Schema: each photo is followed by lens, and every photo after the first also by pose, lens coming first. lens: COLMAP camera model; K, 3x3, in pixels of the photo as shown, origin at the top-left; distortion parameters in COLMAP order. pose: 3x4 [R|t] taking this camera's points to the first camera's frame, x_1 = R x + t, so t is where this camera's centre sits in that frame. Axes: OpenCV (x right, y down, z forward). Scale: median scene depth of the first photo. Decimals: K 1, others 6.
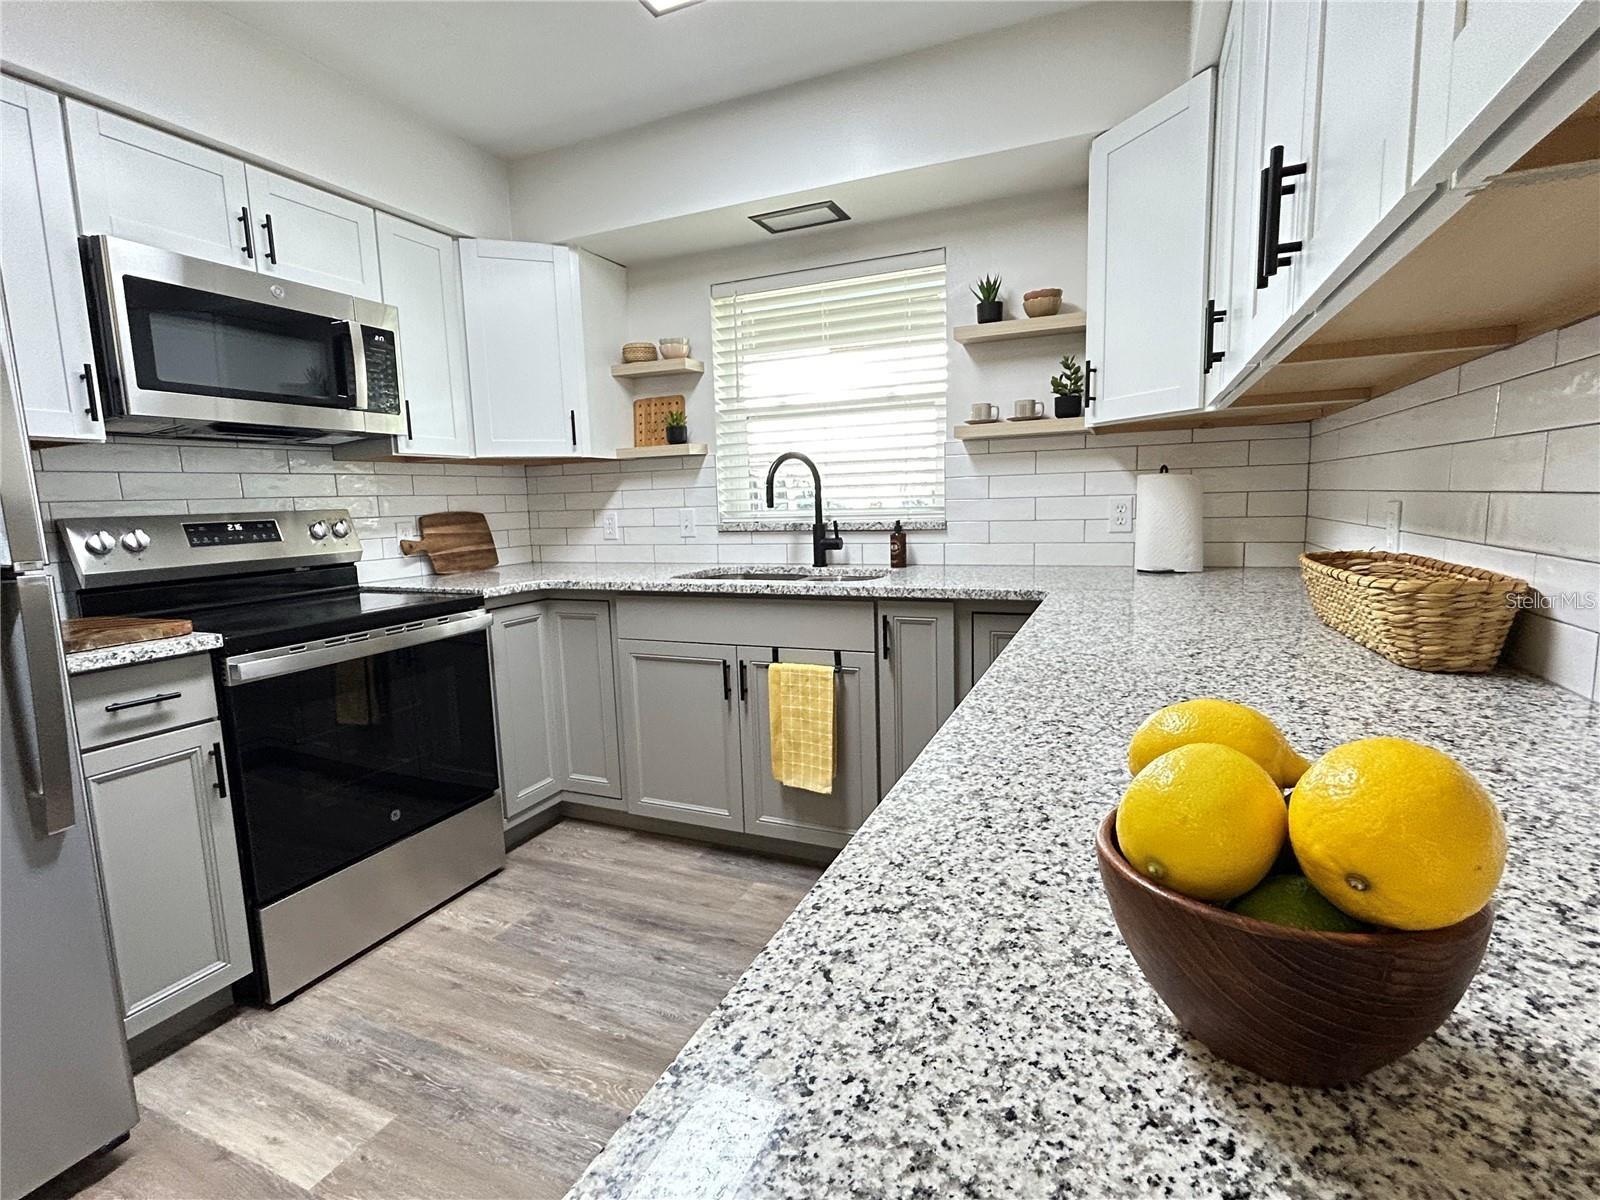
lens RADIAL K [[756.4, 0, 794.7], [0, 756.4, 598.6], [0, 0, 1]] dist [-0.003120, 0.001734]
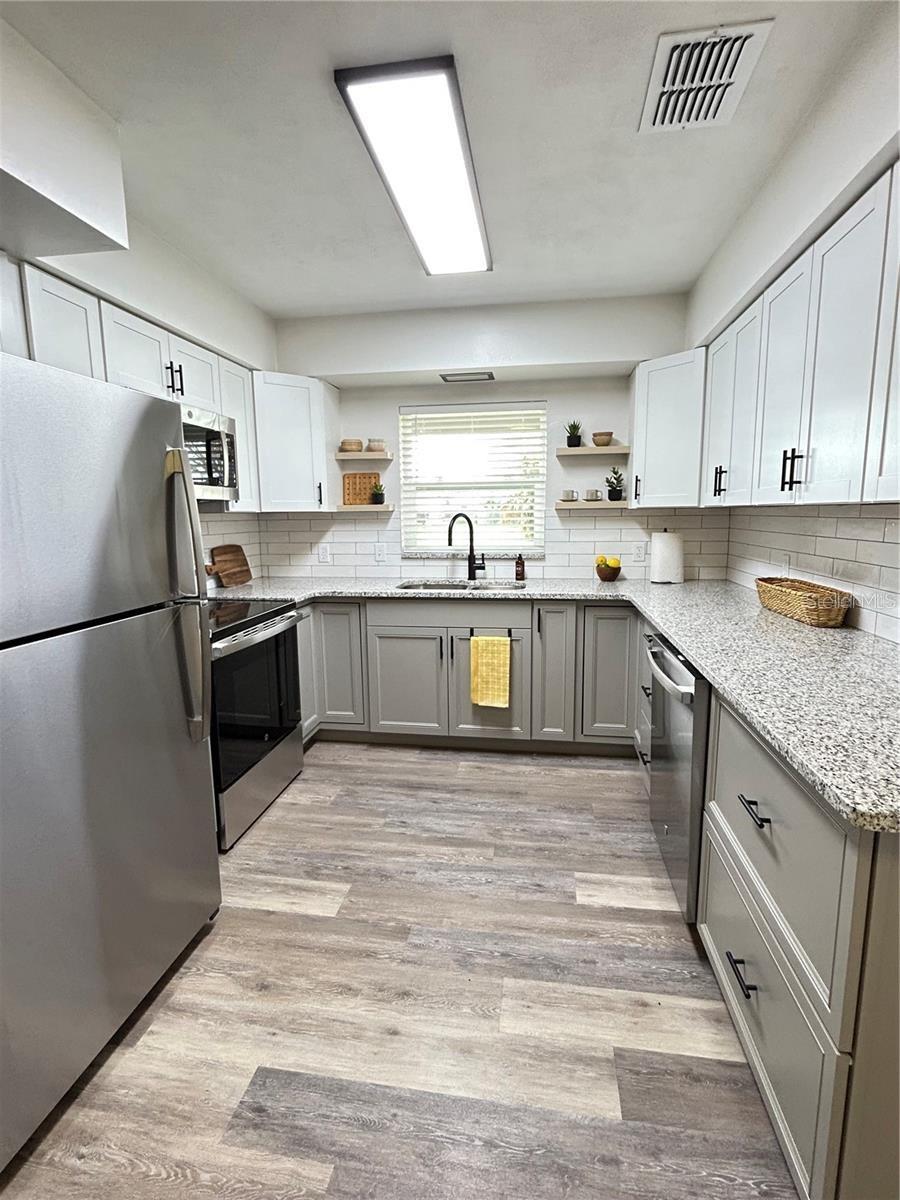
lens RADIAL K [[567.3, 0, 450.1], [0, 567.3, 599.5], [0, 0, 1]] dist [-0.003120, 0.001734]
pose [[0.966249, -0.019345, 0.256884, -0.384672], [0.015534, 0.999737, 0.016857, -0.022887], [-0.257143, -0.012298, 0.966295, -0.246319]]
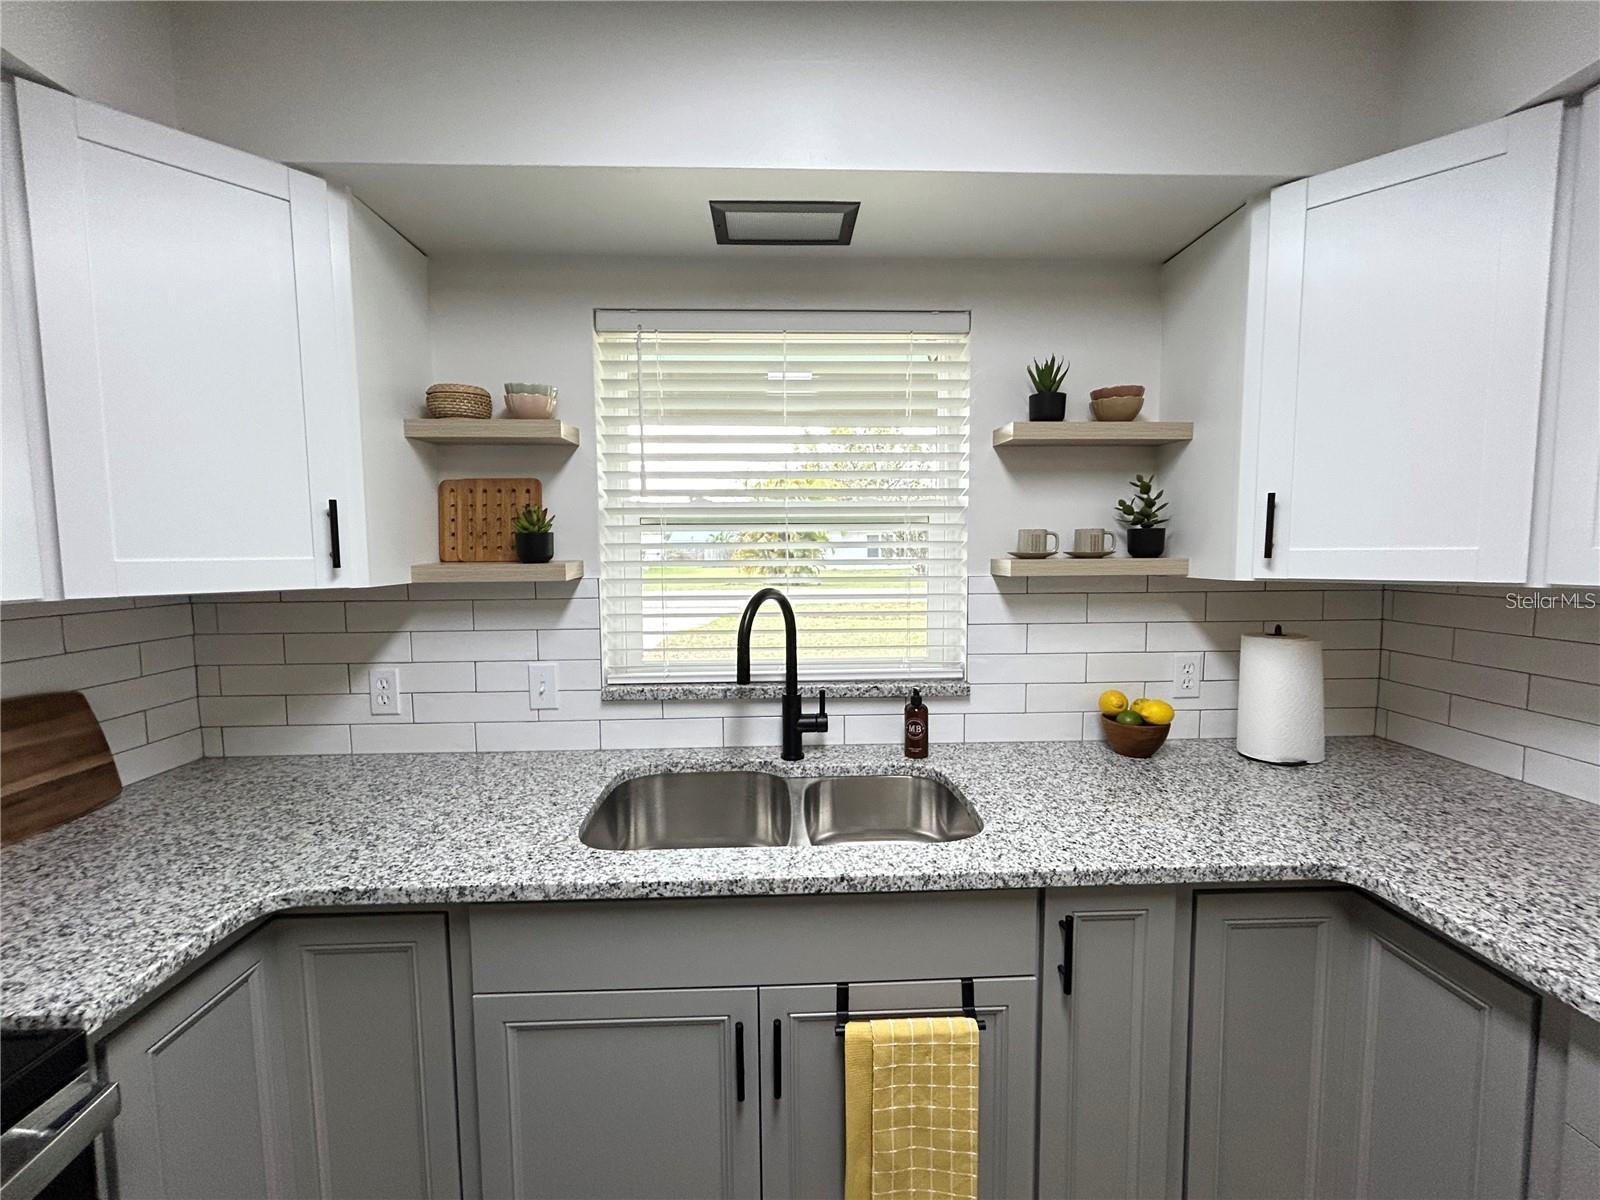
lens RADIAL K [[647.5, 0, 793.3], [0, 647.5, 598.6], [0, 0, 1]] dist [0.006207, -0.001998]
pose [[0.900678, -0.011012, 0.434348, -0.233126], [0.037919, 0.997857, -0.053332, -0.168232], [-0.432830, 0.064505, 0.899165, 0.548559]]
